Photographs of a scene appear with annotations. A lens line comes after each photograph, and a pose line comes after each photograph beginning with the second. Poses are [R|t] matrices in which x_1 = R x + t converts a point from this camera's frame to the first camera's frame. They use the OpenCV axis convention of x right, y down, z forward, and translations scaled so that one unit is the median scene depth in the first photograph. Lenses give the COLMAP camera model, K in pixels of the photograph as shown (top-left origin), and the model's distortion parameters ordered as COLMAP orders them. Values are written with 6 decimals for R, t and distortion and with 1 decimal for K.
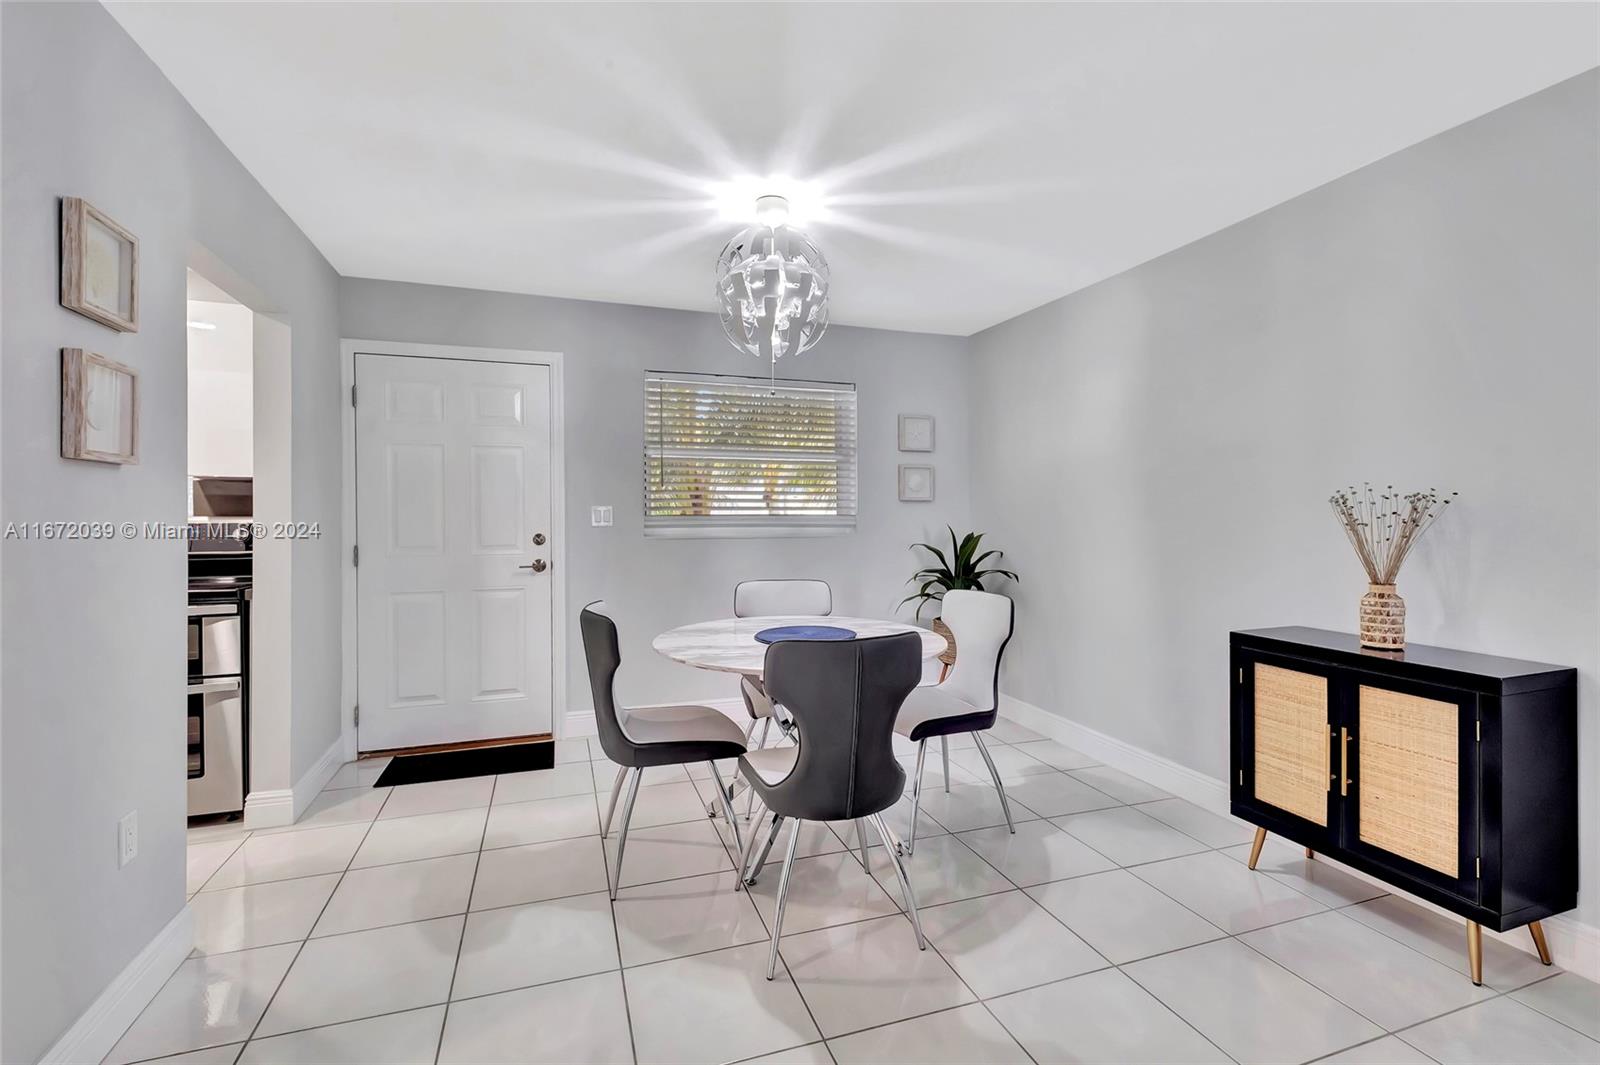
lens RADIAL K [[710.8, 0, 808.1], [0, 710.8, 506.0], [0, 0, 1]] dist [0.010634, -0.002353]
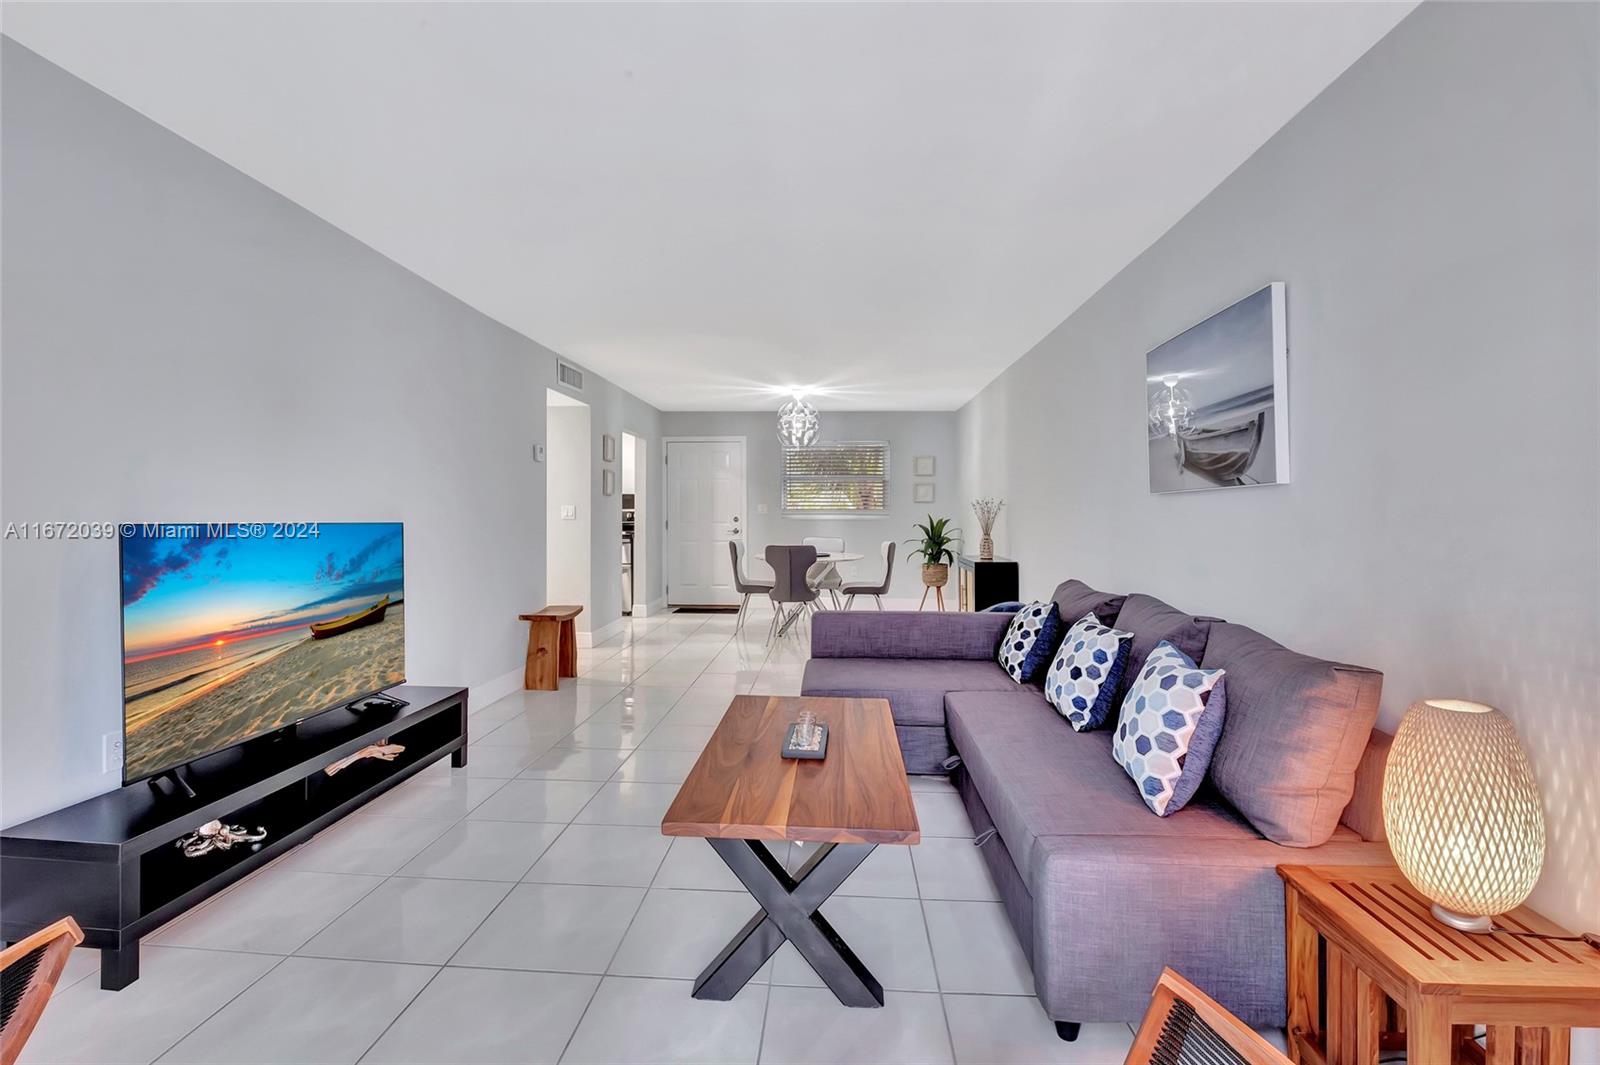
lens RADIAL K [[710.8, 0, 805.7], [0, 710.8, 504.5], [0, 0, 1]] dist [0.010634, -0.002353]
pose [[0.921832, 0.000461, -0.387588, 0.819185], [0.000969, 0.999993, 0.003493, -0.009229], [0.387587, -0.003596, 0.921826, -1.163724]]
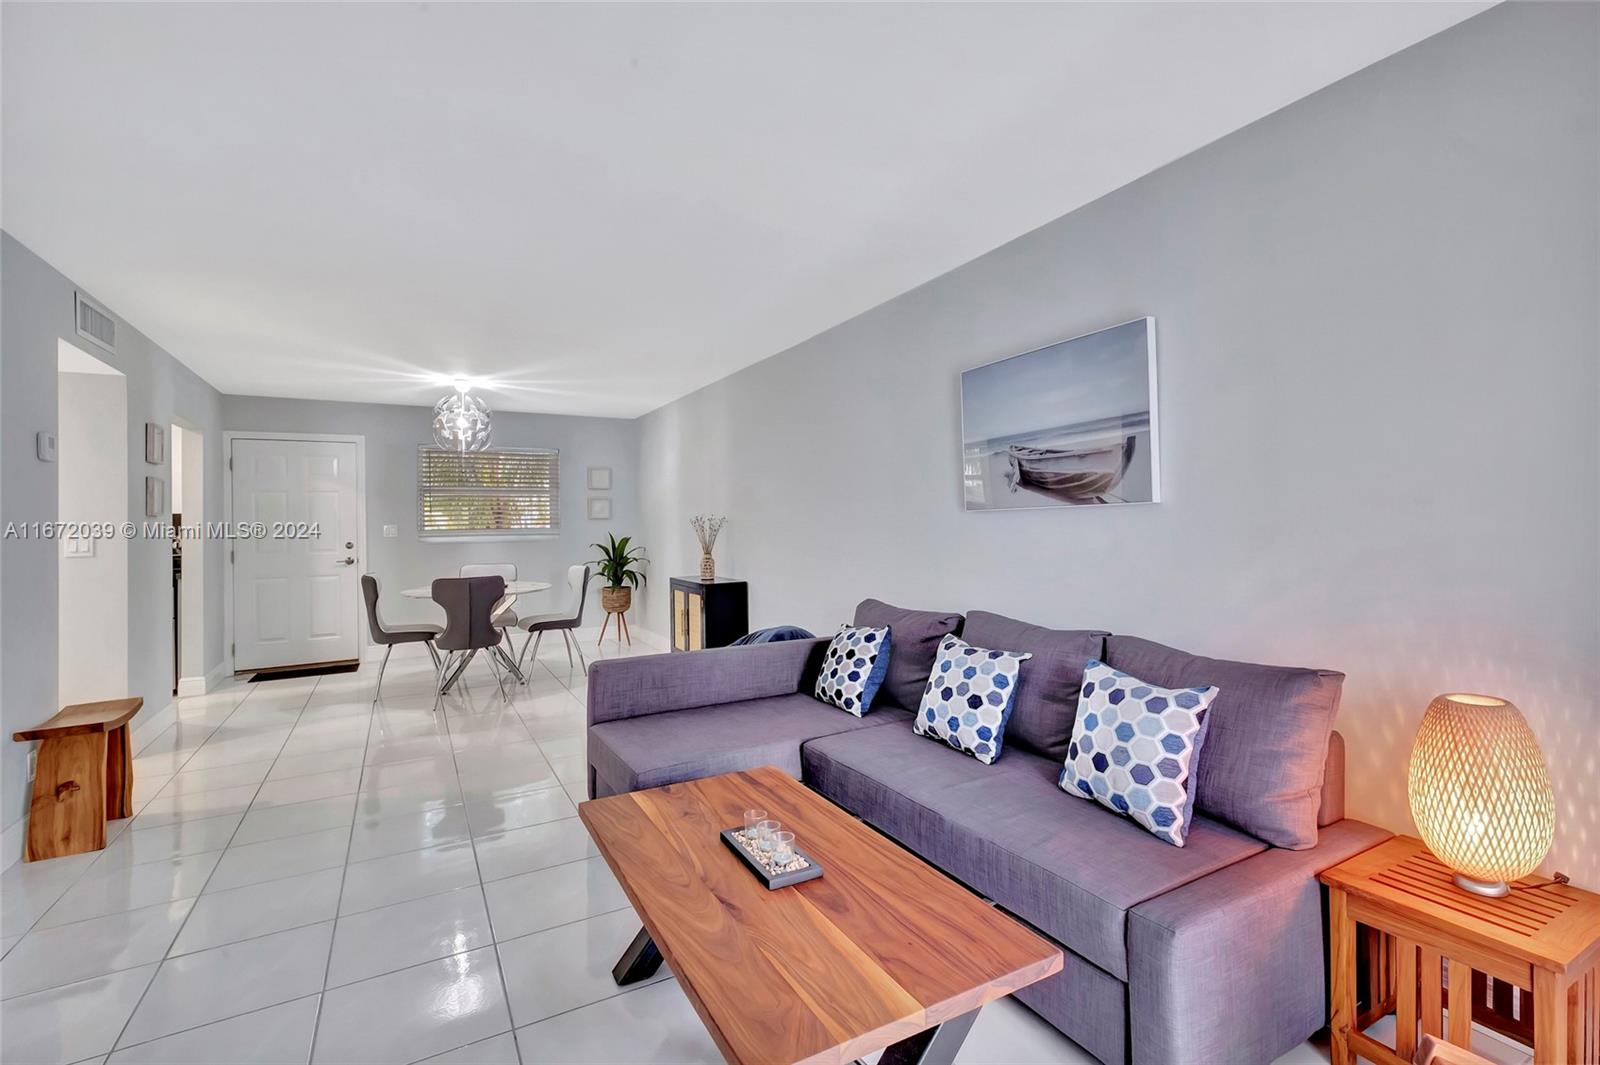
lens RADIAL K [[710.8, 0, 805.6], [0, 710.8, 514.1], [0, 0, 1]] dist [0.010634, -0.002353]
pose [[0.985101, -0.013243, 0.171467, 0.476602], [0.013093, 0.999912, 0.002005, -0.020595], [-0.171479, 0.000270, 0.985188, -1.021049]]
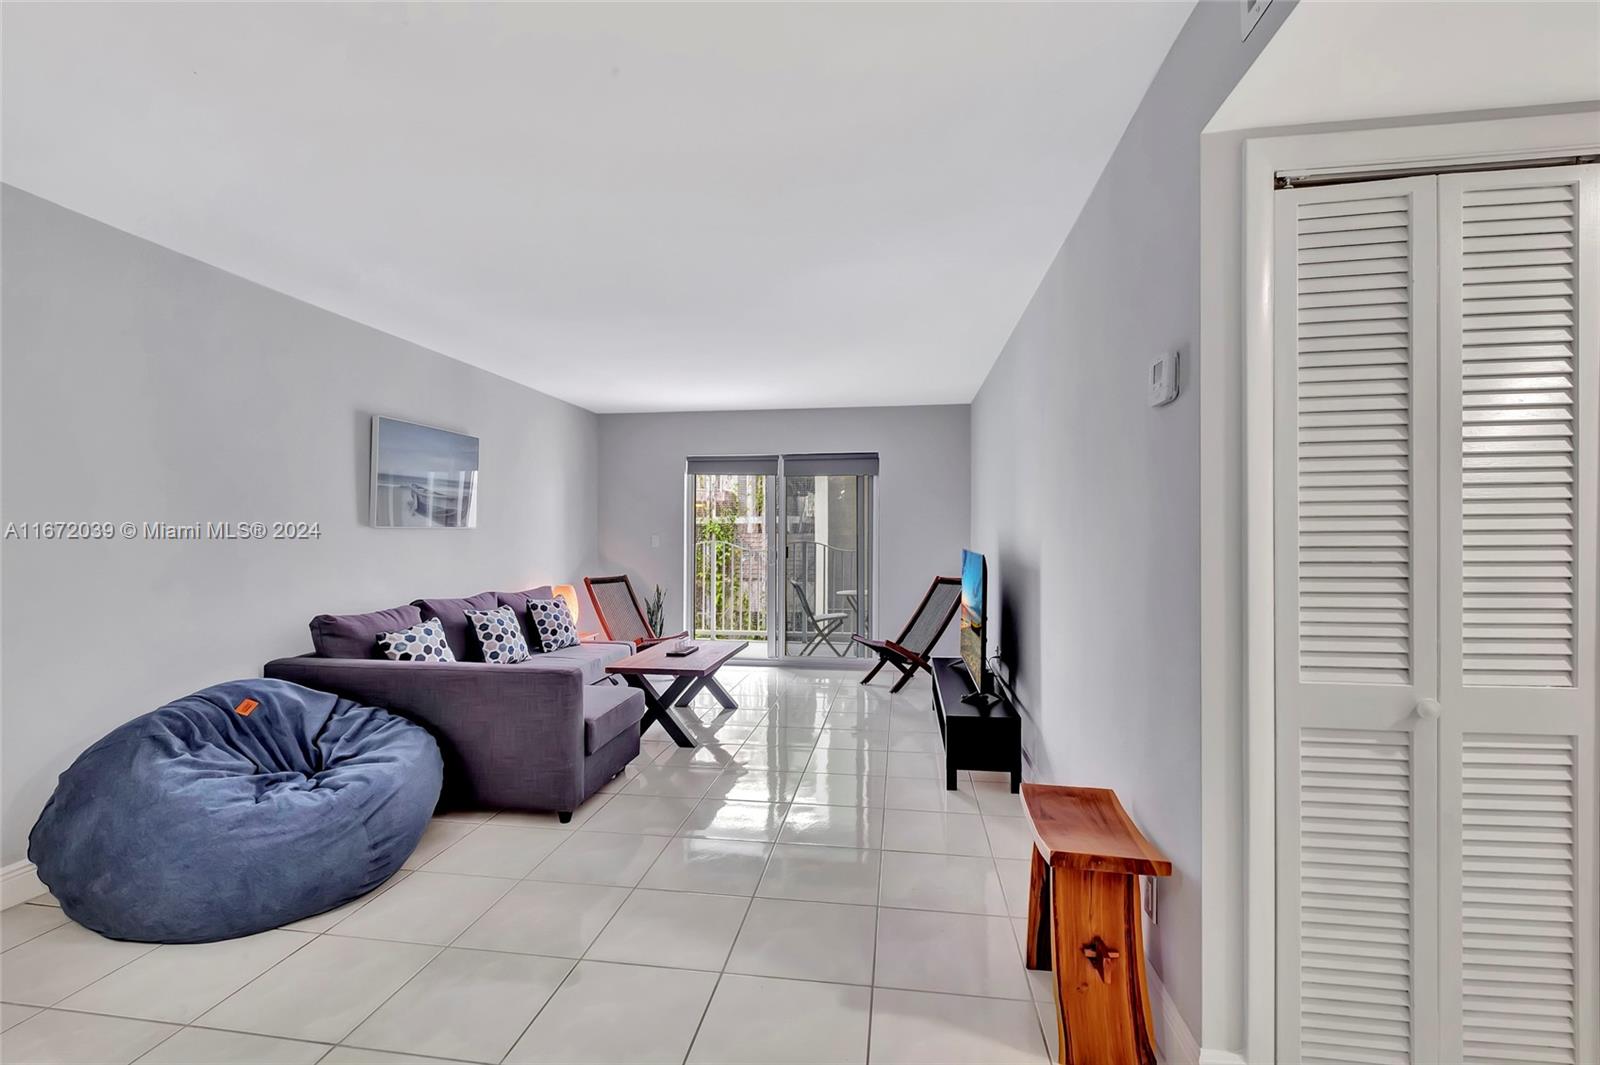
lens RADIAL K [[710.8, 0, 801.1], [0, 710.8, 531.5], [0, 0, 1]] dist [0.010634, -0.002353]
pose [[-0.885768, 0.002730, 0.464120, -0.376657], [-0.003191, 0.999923, -0.011972, -0.001051], [-0.464117, -0.012085, -0.885691, 0.713869]]
